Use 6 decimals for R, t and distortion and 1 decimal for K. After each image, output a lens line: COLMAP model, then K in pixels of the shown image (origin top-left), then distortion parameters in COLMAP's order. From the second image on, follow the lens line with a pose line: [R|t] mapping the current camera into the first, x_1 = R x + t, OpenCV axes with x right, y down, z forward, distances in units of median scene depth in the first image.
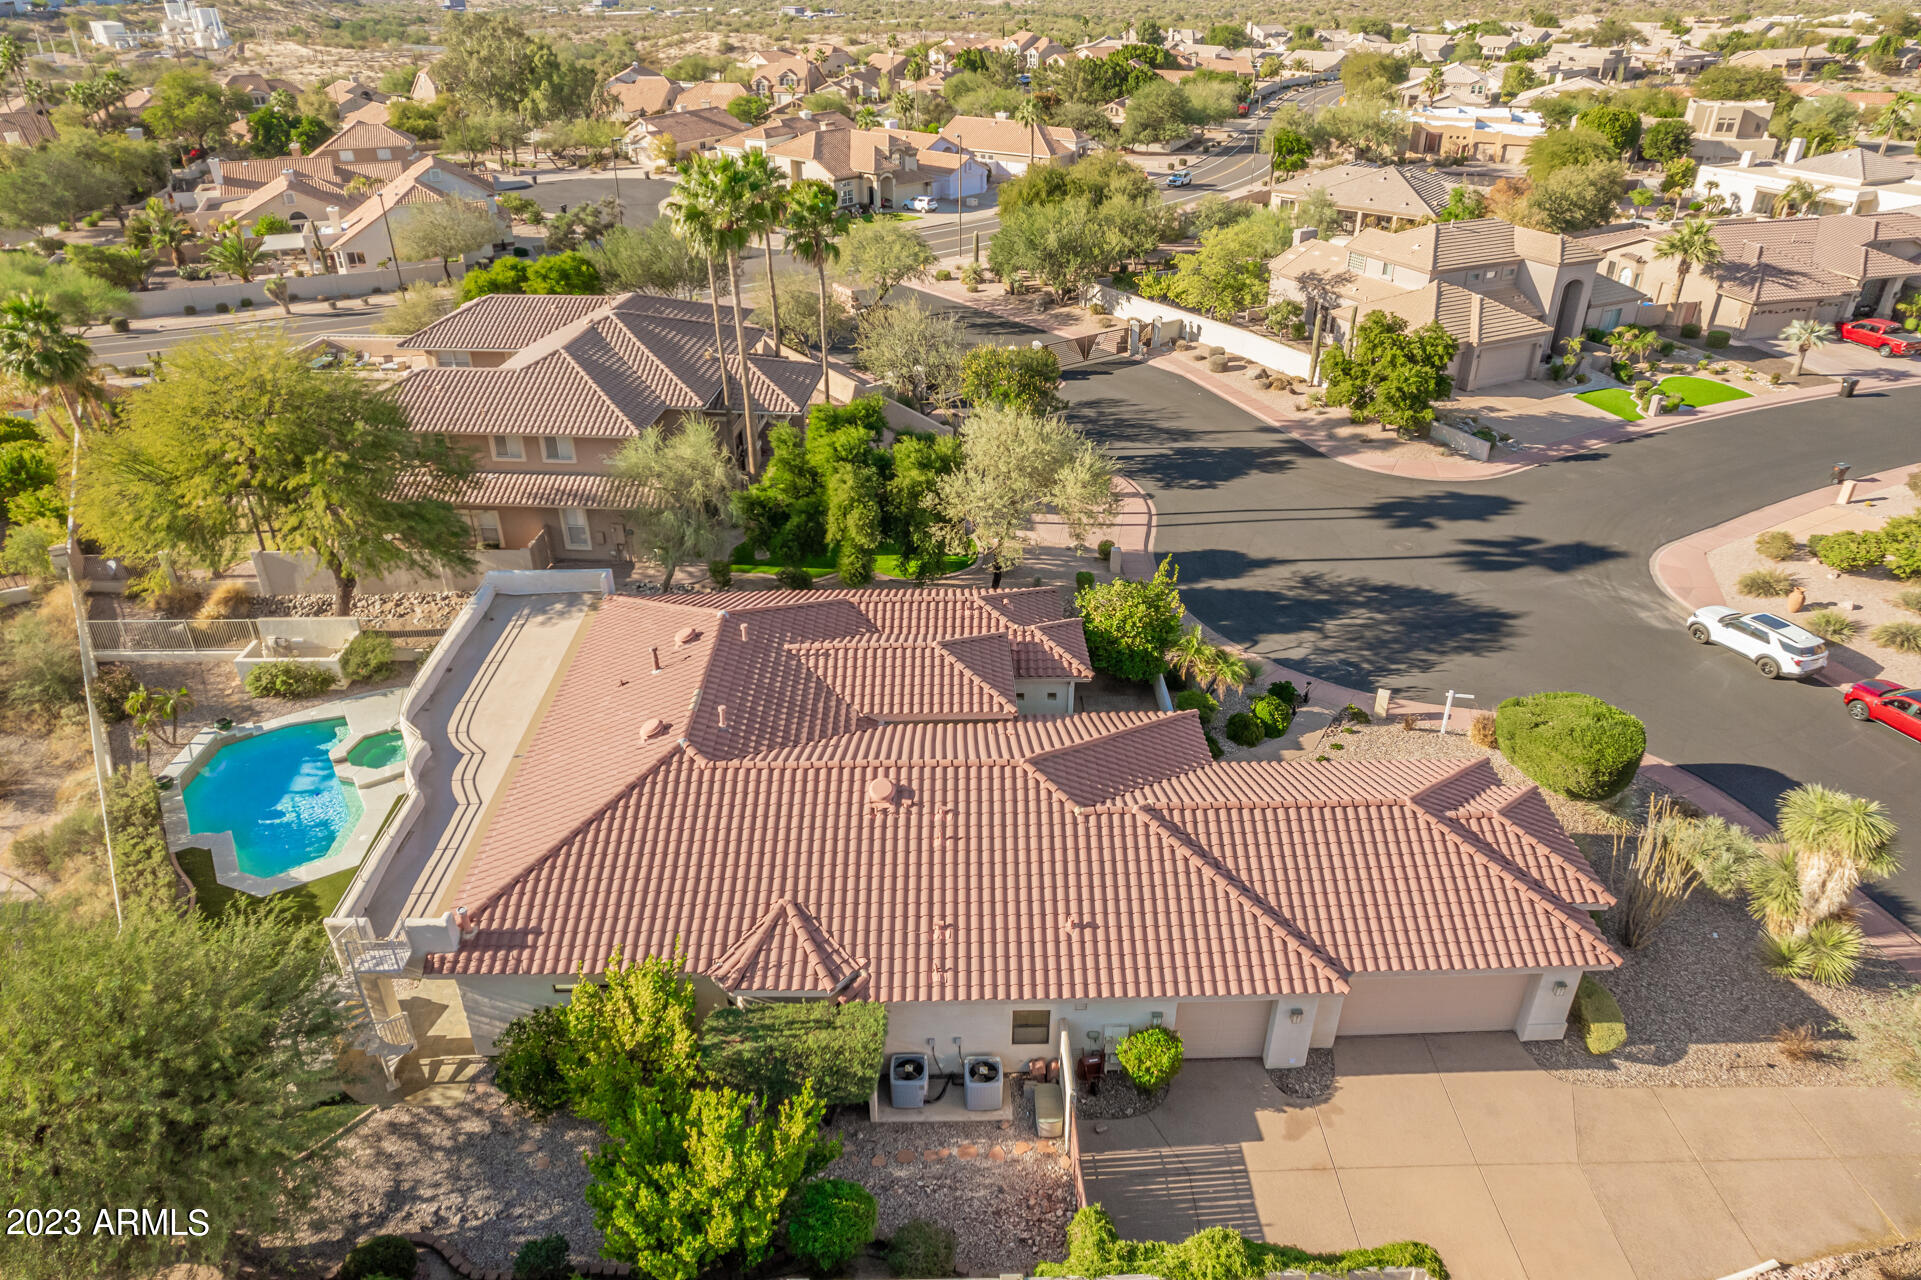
lens RADIAL K [[1224.6, 0, 962.3], [0, 1224.6, 625.5], [0, 0, 1]] dist [-0.064138, 0.058152]
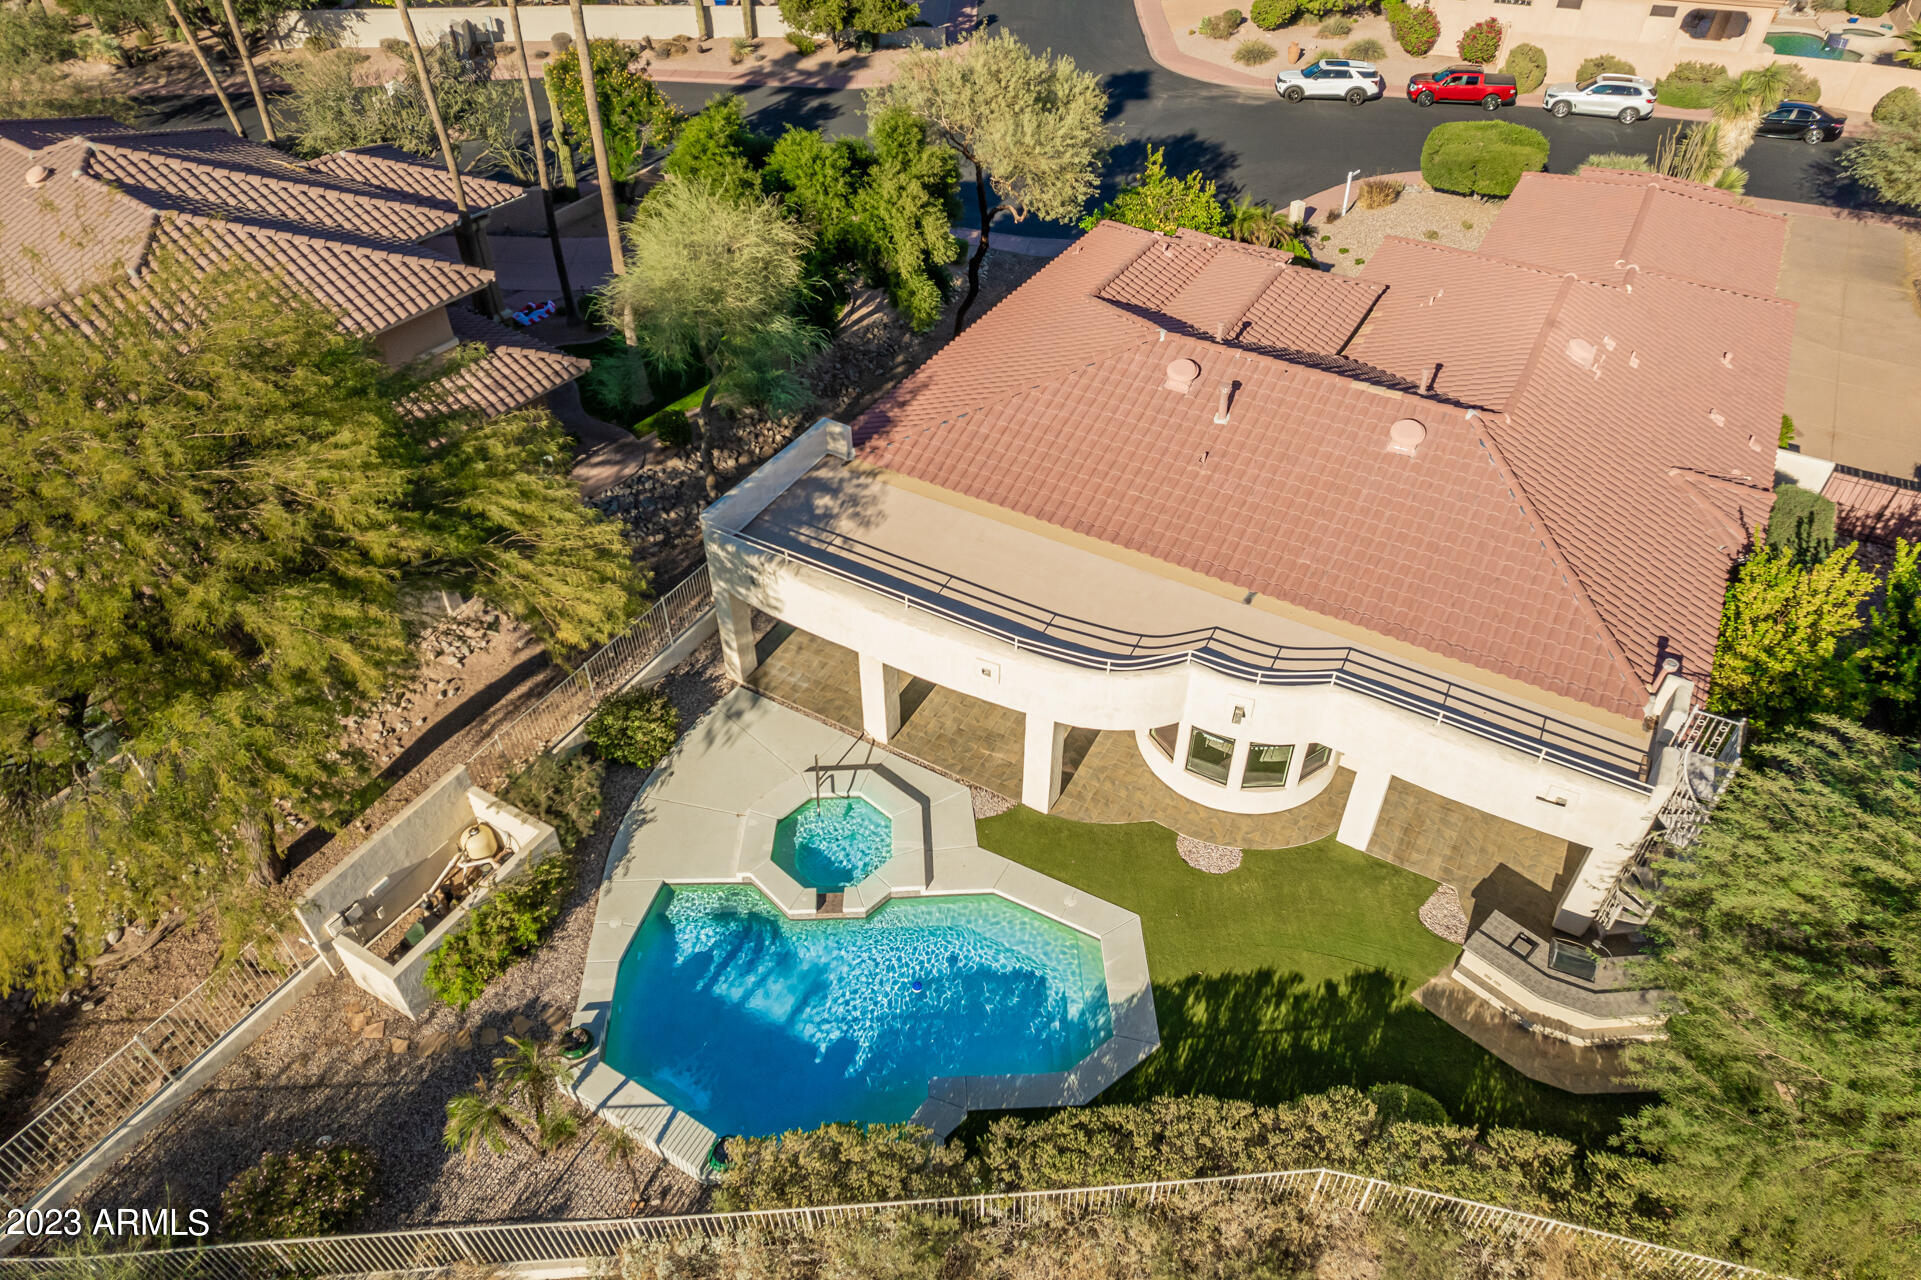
lens RADIAL K [[1224.6, 0, 961.9], [0, 1224.6, 629.9], [0, 0, 1]] dist [-0.064138, 0.058152]
pose [[0.521277, -0.559699, 0.644211, -0.834011], [0.419019, 0.825490, 0.378139, -0.191389], [-0.743434, 0.072821, 0.664833, 0.612987]]
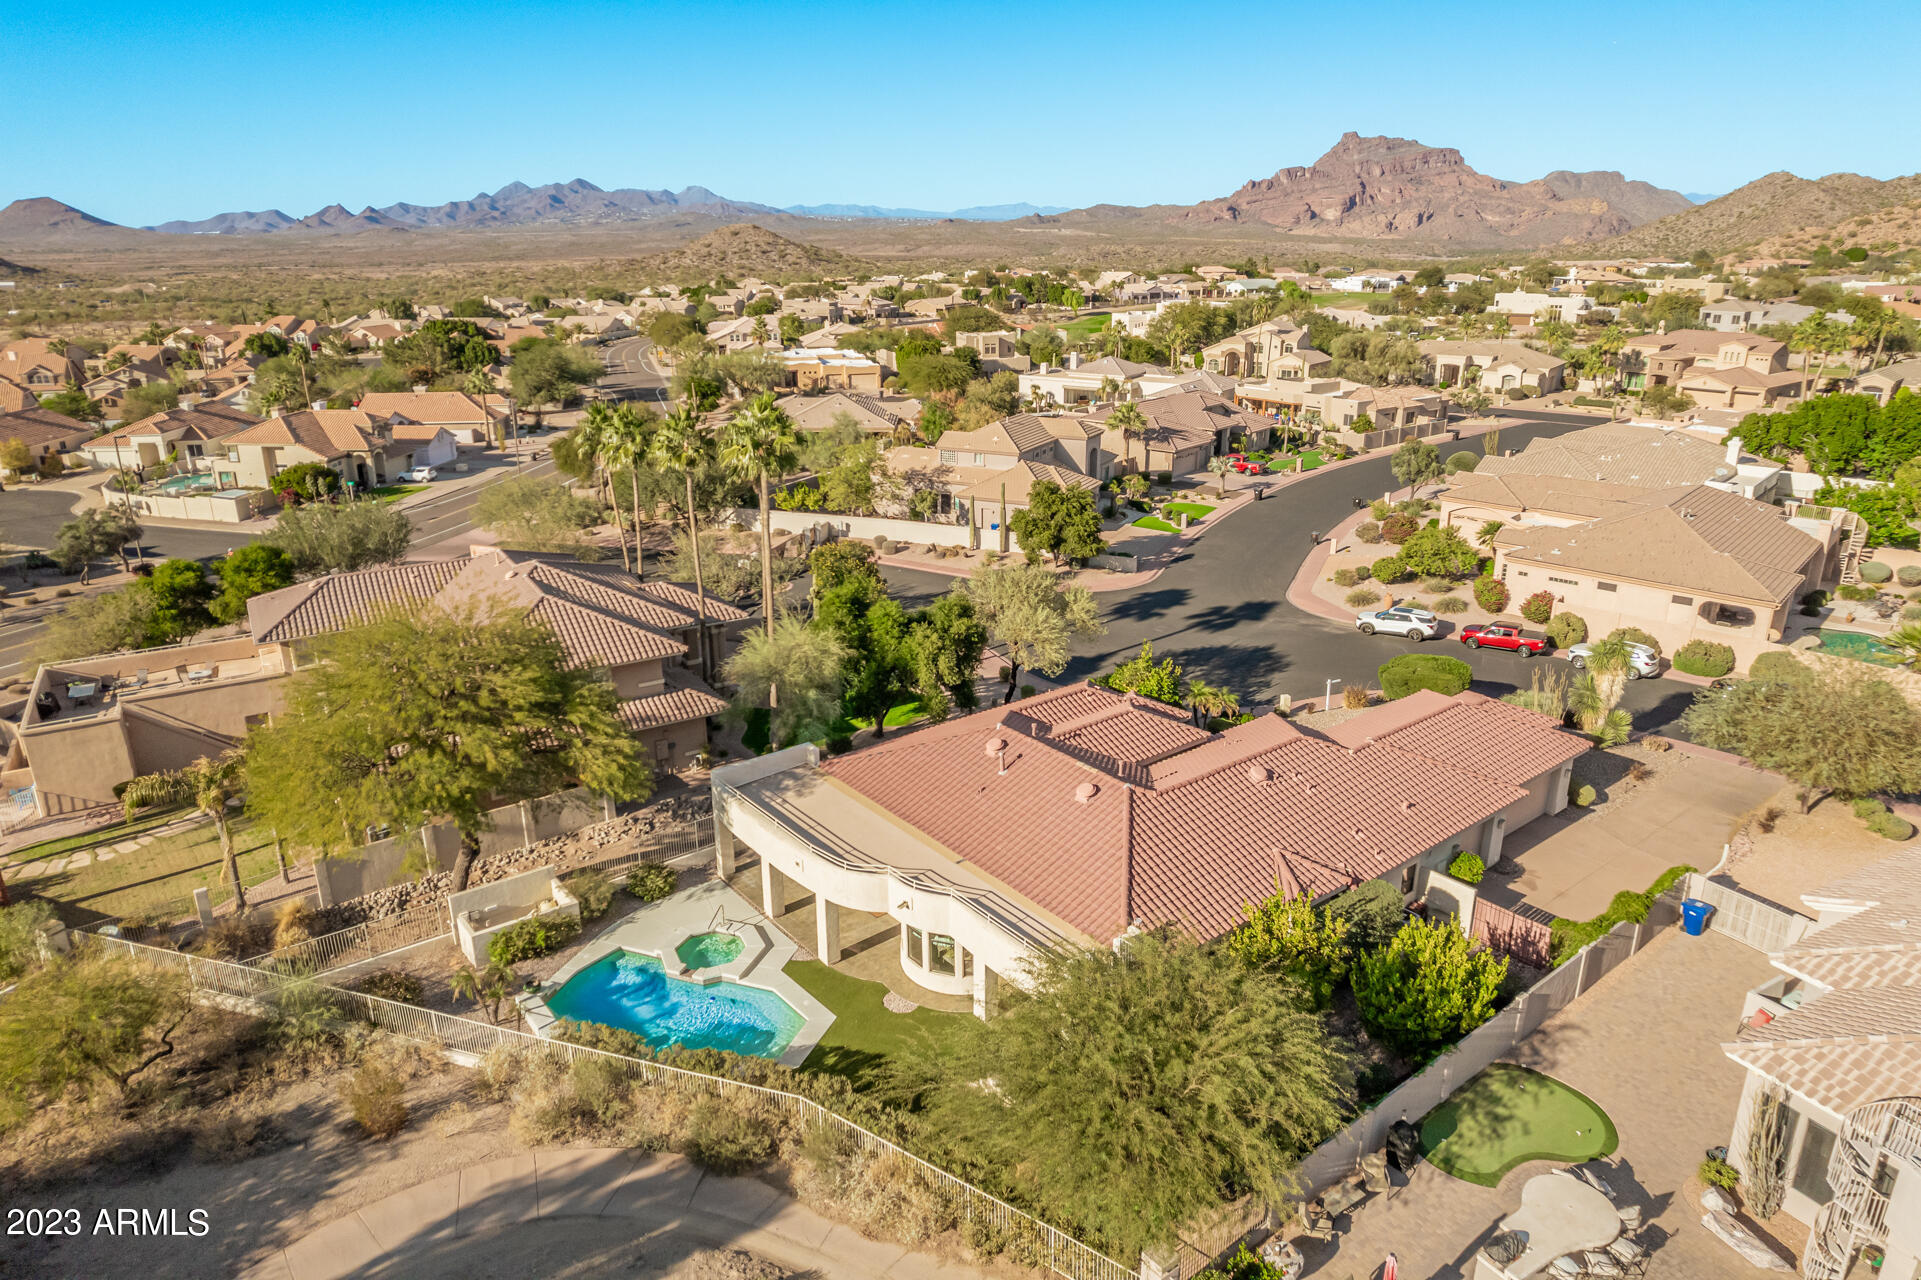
lens RADIAL K [[1224.6, 0, 961.8], [0, 1224.6, 637.5], [0, 0, 1]] dist [-0.064138, 0.058152]
pose [[0.799795, -0.193582, 0.568203, -0.923492], [0.295811, 0.950761, -0.092463, 0.008909], [-0.522326, 0.242032, 0.817677, -0.029201]]
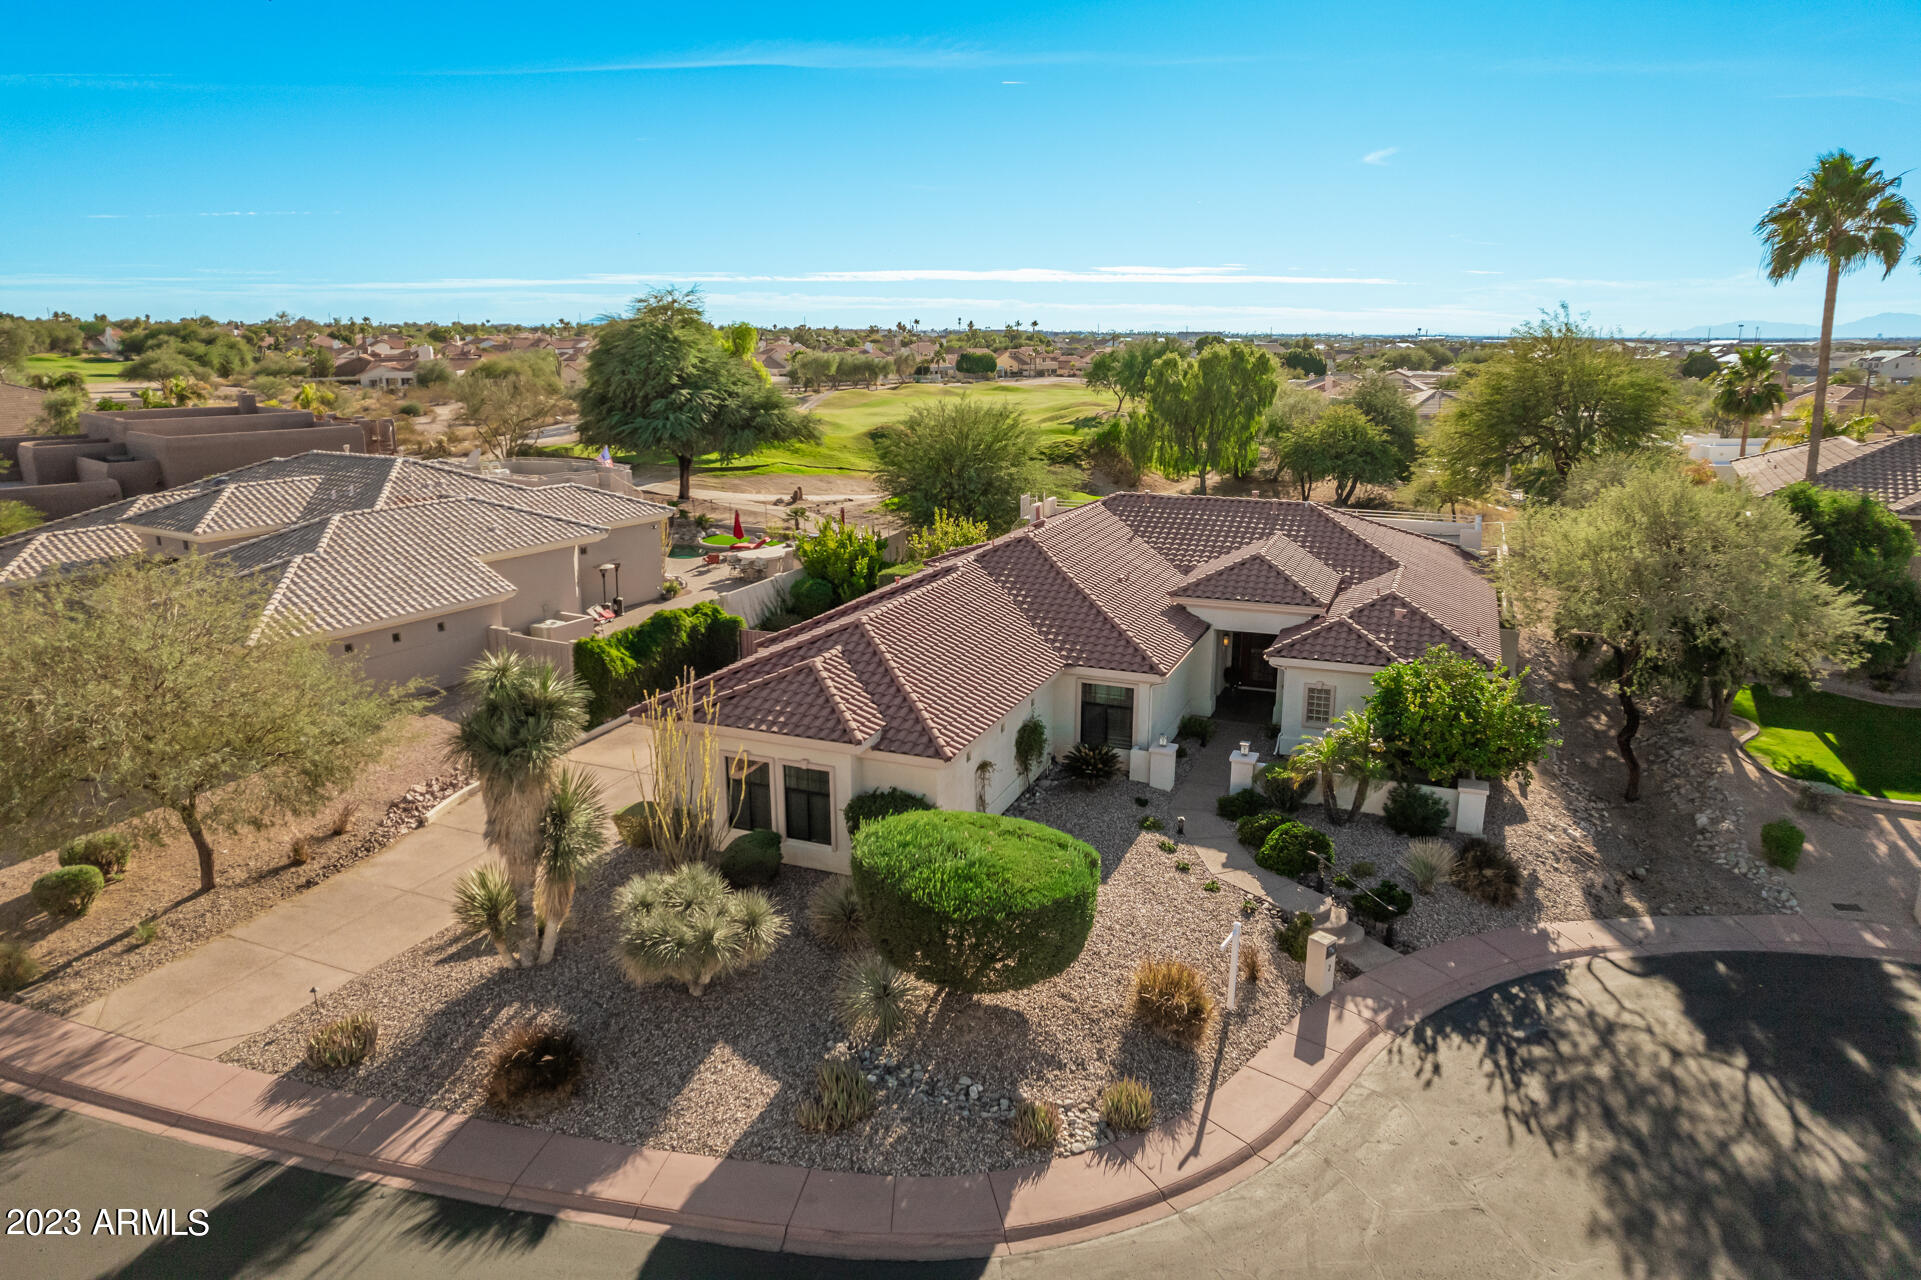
lens RADIAL K [[1224.6, 0, 950.5], [0, 1224.6, 629.9], [0, 0, 1]] dist [-0.064138, 0.058152]
pose [[-0.400210, 0.224605, -0.888473, 0.995073], [-0.442939, 0.801326, 0.402095, -0.226206], [0.802270, 0.554462, -0.221212, 1.052419]]
